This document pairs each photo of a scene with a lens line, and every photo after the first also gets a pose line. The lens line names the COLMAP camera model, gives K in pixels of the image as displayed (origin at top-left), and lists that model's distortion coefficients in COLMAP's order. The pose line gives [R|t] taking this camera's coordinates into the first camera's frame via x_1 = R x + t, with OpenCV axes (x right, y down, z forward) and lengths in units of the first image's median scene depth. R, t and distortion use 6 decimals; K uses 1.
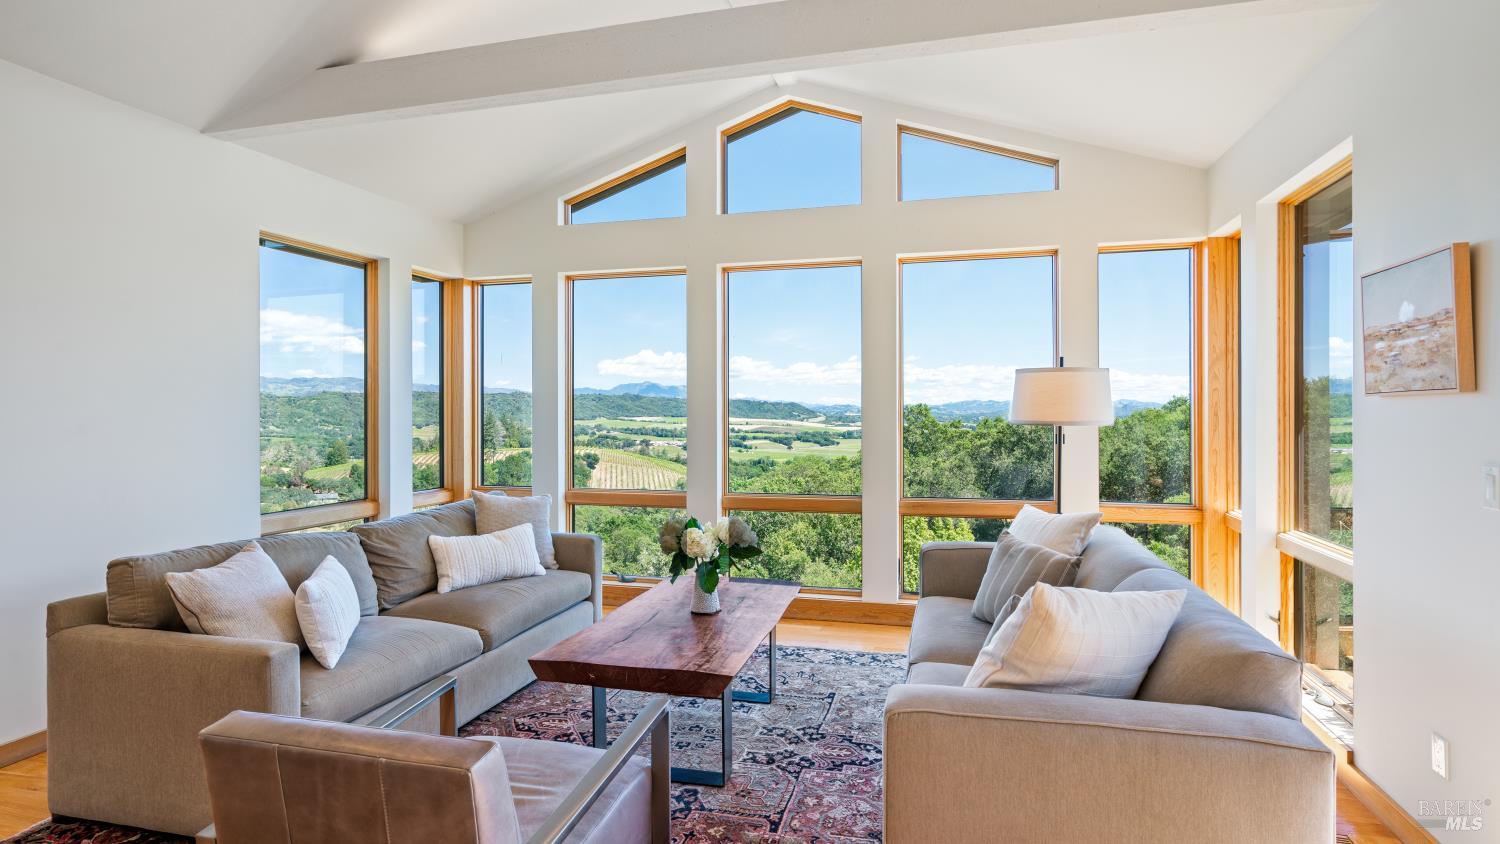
lens RADIAL K [[755.0, 0, 758.6], [0, 755.0, 415.2], [0, 0, 1]] dist [-0.001950, 0.000112]
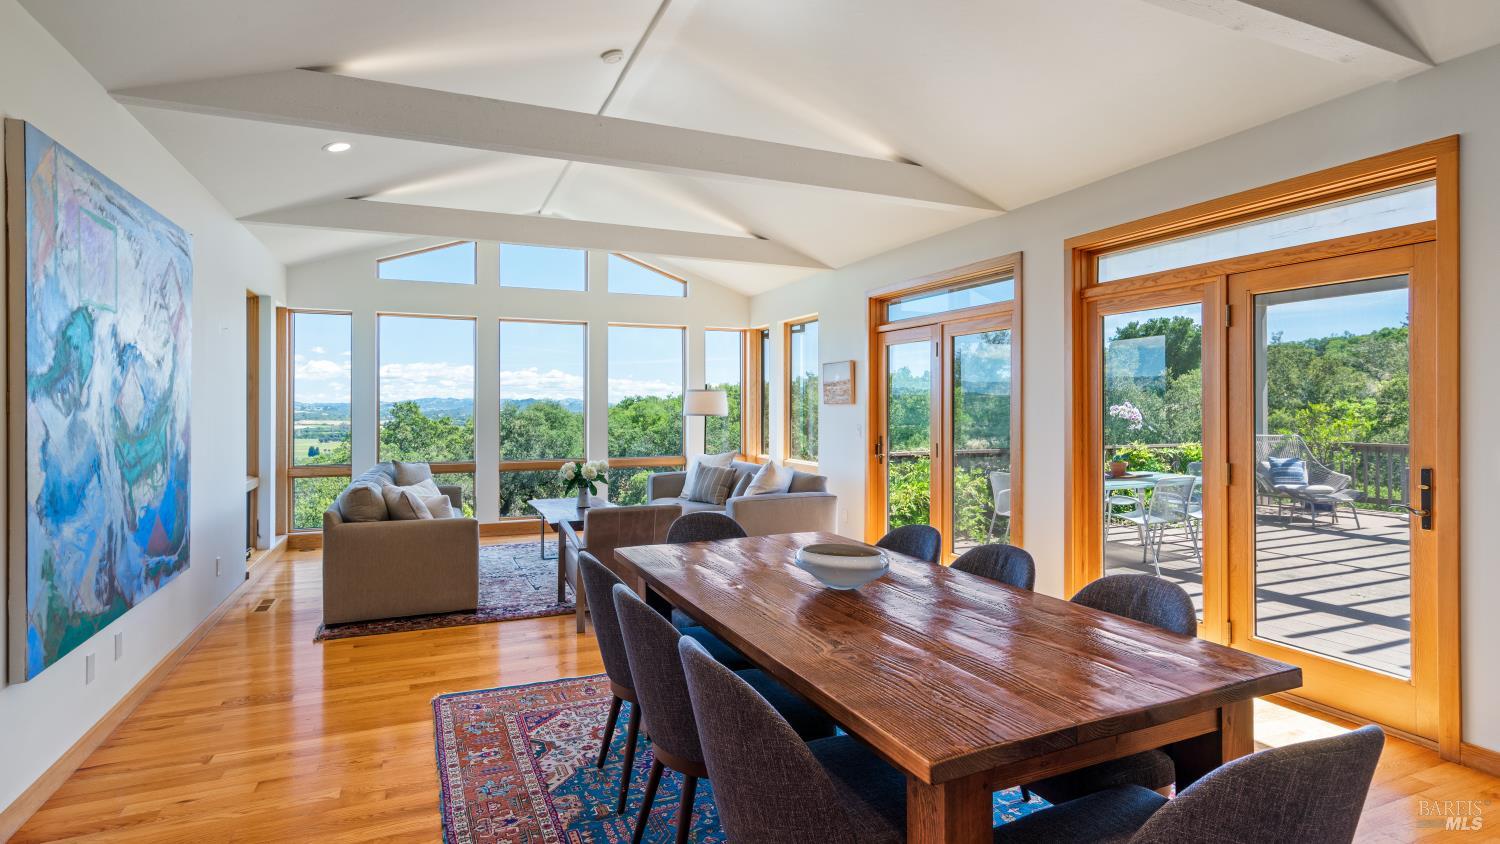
lens RADIAL K [[740.6, 0, 745.0], [0, 740.6, 413.5], [0, 0, 1]] dist [-0.000734, -0.000011]
pose [[0.767020, -0.002548, 0.641618, -0.666026], [0.001527, 0.999997, 0.002147, 0.002380], [-0.641621, -0.000667, 0.767021, -0.529092]]
